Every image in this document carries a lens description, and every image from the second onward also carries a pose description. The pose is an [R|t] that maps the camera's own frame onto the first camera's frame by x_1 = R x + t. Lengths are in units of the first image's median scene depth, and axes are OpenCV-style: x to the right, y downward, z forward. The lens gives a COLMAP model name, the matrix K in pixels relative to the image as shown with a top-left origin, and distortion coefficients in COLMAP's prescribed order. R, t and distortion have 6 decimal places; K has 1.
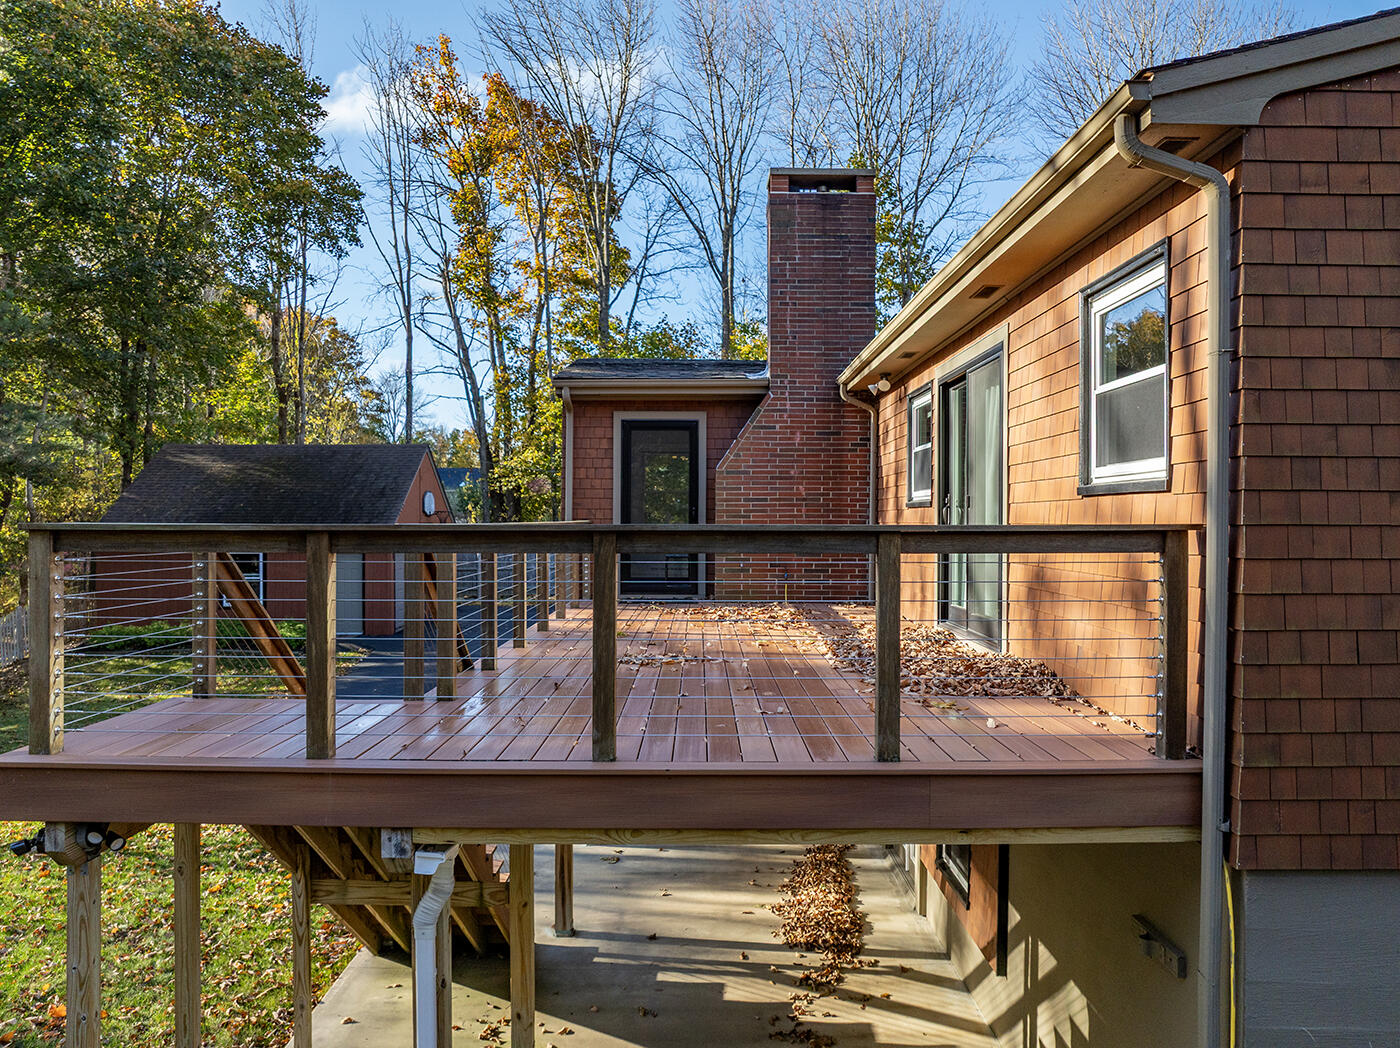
lens RADIAL K [[1005.3, 0, 703.0], [0, 1005.3, 524.2], [0, 0, 1]] dist [-0.057424, 0.029842]
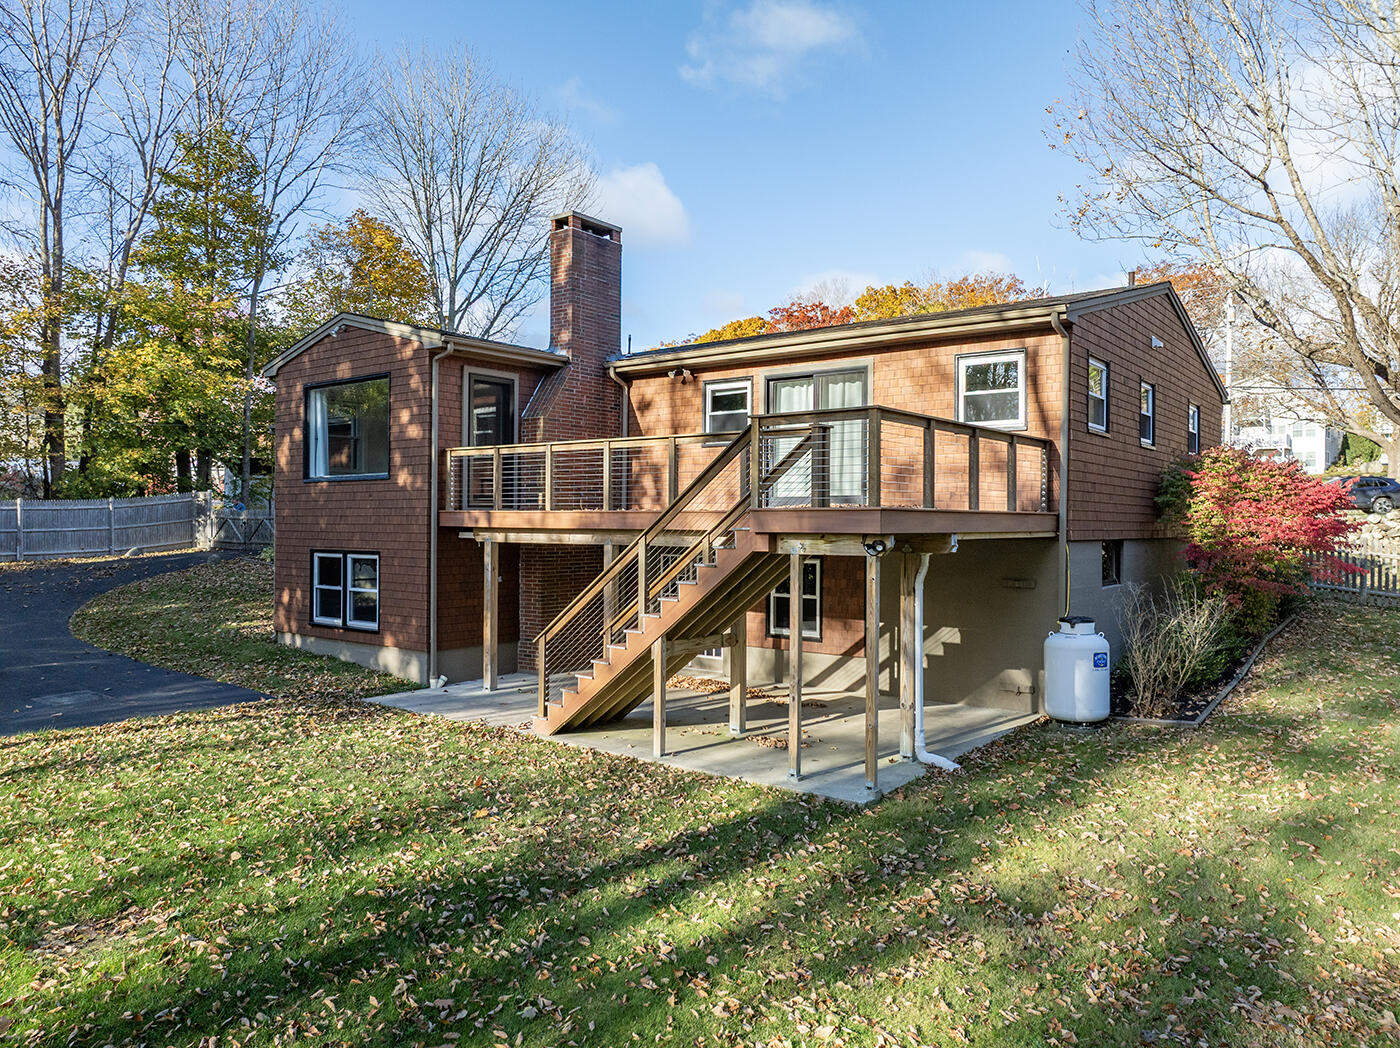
lens RADIAL K [[1000.0, 0, 700.0], [0, 1000.0, 524.0], [0, 0, 1]] dist [-0.043923, 0.017110]
pose [[0.623406, -0.001694, 0.781897, -1.423243], [-0.002295, 0.999989, 0.003996, 0.136049], [-0.781895, -0.004285, 0.623395, -0.067069]]
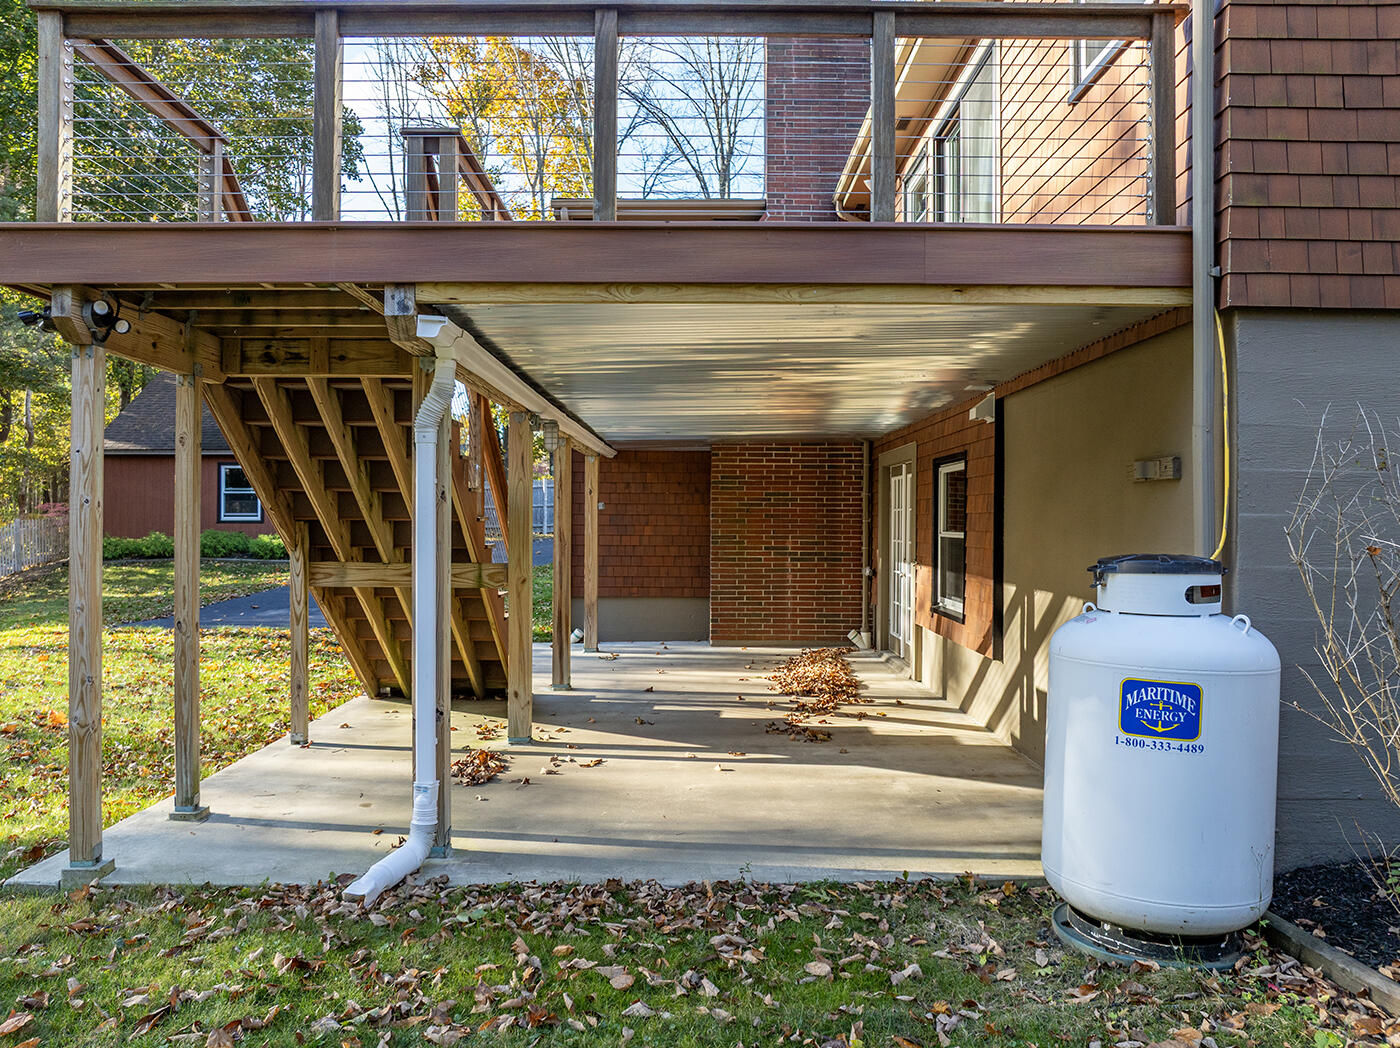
lens RADIAL K [[1000.0, 0, 700.0], [0, 1000.0, 524.0], [0, 0, 1]] dist [-0.043923, 0.017110]
pose [[0.999998, 0.001927, 0.001089, -0.001106], [-0.001928, 0.999997, 0.001296, 0.276614], [-0.001086, -0.001298, 0.999999, -0.007051]]
